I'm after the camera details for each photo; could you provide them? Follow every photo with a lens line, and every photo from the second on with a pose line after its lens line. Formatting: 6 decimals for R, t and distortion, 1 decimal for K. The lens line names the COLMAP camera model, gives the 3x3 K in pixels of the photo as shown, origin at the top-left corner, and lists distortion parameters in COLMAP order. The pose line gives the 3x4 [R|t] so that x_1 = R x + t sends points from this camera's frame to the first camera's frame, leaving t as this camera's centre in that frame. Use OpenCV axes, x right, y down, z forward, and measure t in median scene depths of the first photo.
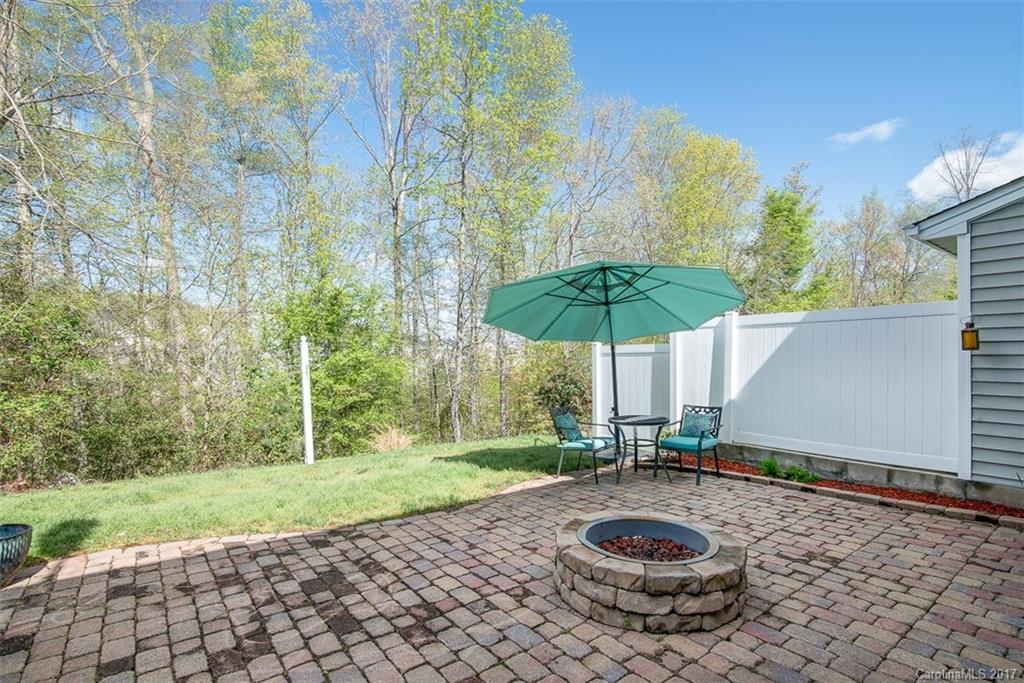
lens RADIAL K [[482.1, 0, 510.7], [0, 482.1, 358.7], [0, 0, 1]] dist [-0.002508, -0.000615]
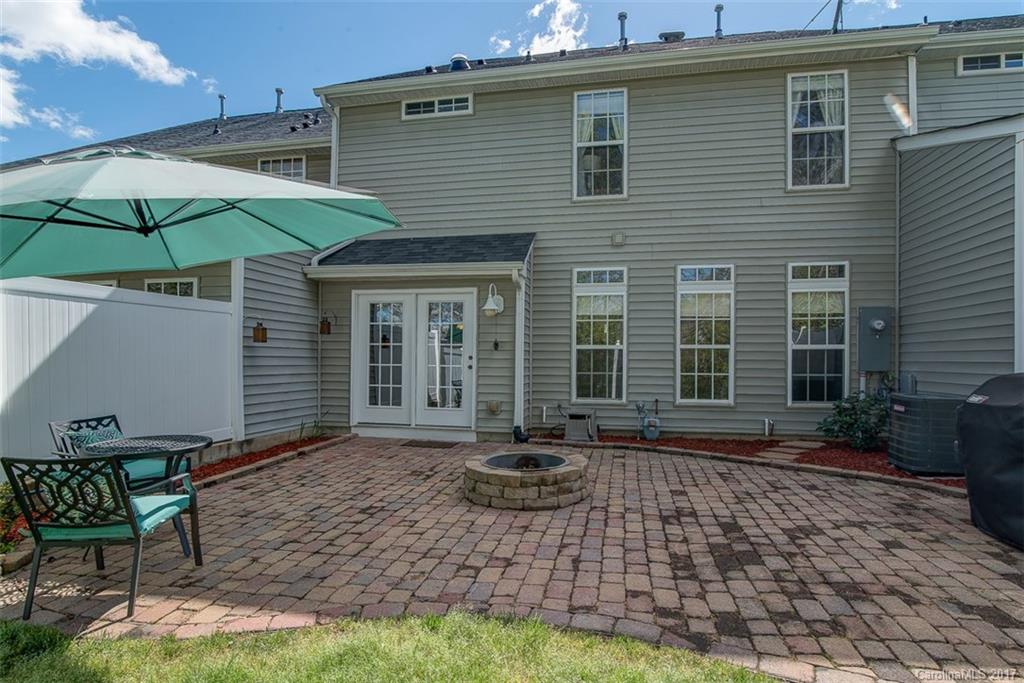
lens RADIAL K [[482.1, 0, 510.7], [0, 482.1, 358.7], [0, 0, 1]] dist [-0.002508, -0.000615]
pose [[-0.631407, 0.005430, 0.775433, -0.811175], [0.005623, 0.999981, -0.002424, 0.050614], [-0.775432, 0.002830, -0.631425, 1.869150]]
